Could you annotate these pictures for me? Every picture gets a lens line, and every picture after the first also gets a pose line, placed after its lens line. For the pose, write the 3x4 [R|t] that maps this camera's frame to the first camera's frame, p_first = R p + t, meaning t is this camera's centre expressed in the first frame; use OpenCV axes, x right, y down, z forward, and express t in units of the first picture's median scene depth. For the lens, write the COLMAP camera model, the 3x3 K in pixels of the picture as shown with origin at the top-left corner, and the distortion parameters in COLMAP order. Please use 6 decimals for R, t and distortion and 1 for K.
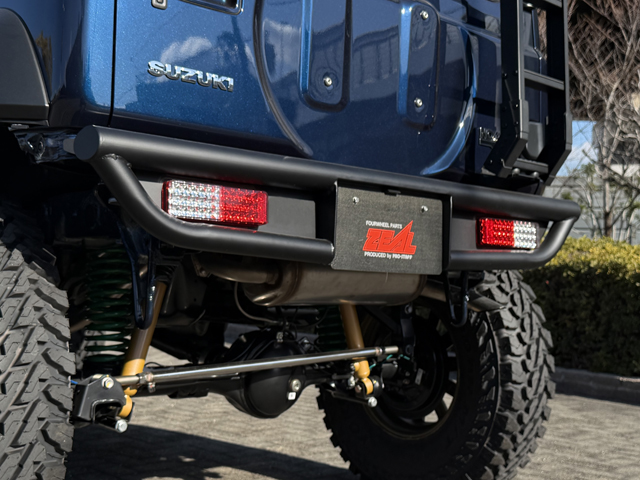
lens RADIAL K [[865.0, 0, 321.7], [0, 865.0, 241.3], [0, 0, 1]] dist [0.035866, 0.000000]
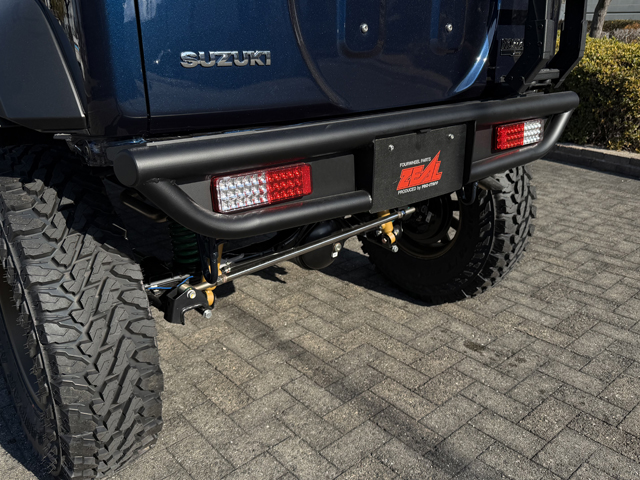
lens RADIAL K [[540.4, 0, 316.7], [0, 540.4, 242.0], [0, 0, 1]] dist [0.022096, -0.061687]
pose [[0.998073, -0.022499, -0.057831, -0.014249], [0.043630, 0.917143, 0.396163, -0.174840], [0.044126, -0.397923, 0.916357, 0.269447]]
